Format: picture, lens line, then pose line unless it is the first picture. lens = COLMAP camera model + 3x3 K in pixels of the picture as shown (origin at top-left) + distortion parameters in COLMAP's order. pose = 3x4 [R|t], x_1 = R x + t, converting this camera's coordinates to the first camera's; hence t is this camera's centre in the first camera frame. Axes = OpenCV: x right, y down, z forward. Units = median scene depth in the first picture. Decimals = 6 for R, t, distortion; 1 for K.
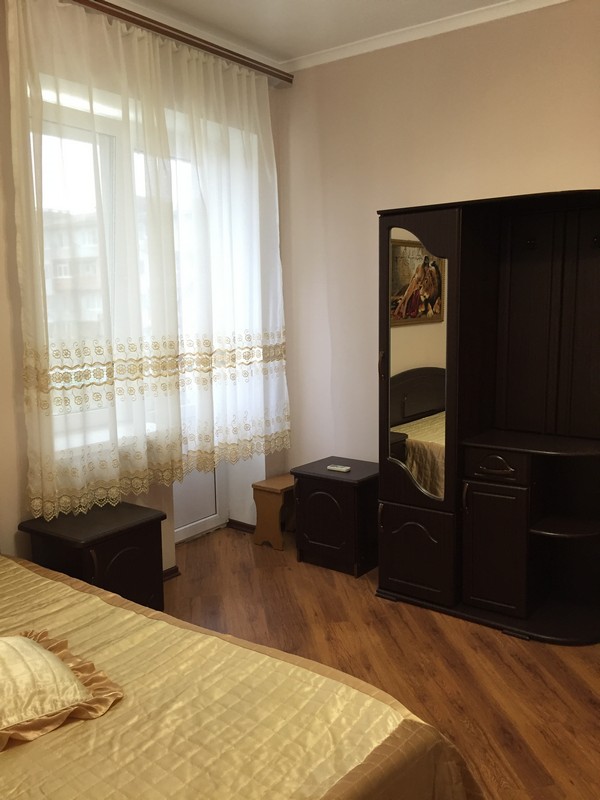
lens RADIAL K [[687.4, 0, 298.0], [0, 687.4, 397.8], [0, 0, 1]] dist [0.093056, -0.121552]
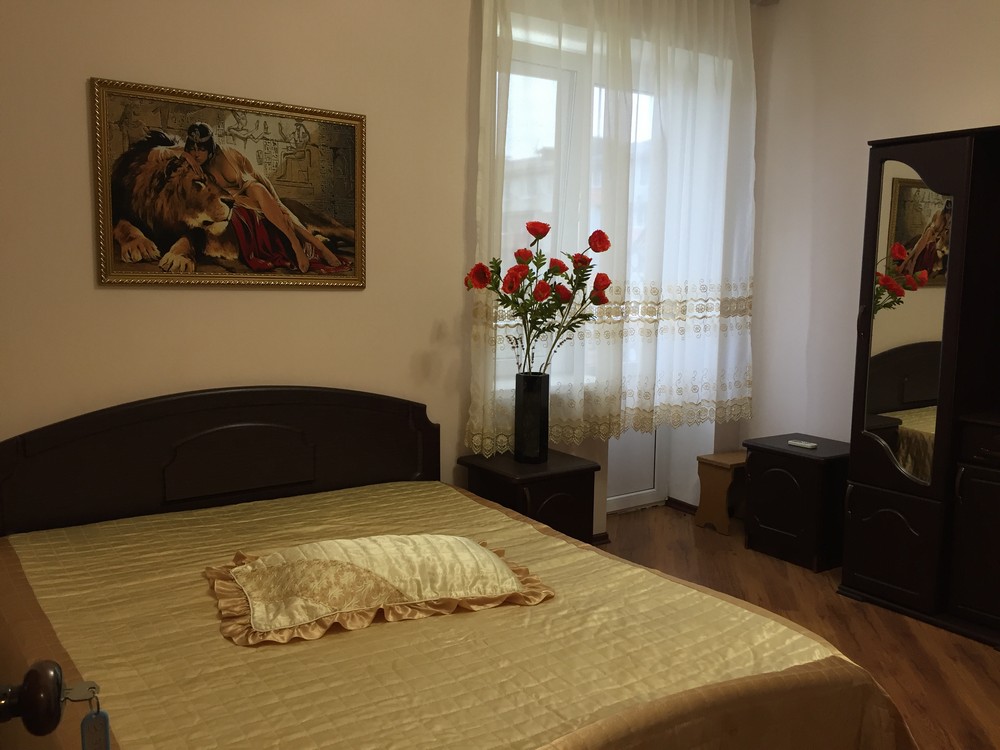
lens RADIAL K [[859.3, 0, 500.0], [0, 859.3, 375.0], [0, 0, 1]] dist [0.093056, -0.121552]
pose [[0.950415, 0.066675, -0.303752, 0.030511], [-0.070756, 0.997491, -0.002436, 0.059143], [0.302828, 0.023808, 0.952748, -0.179327]]
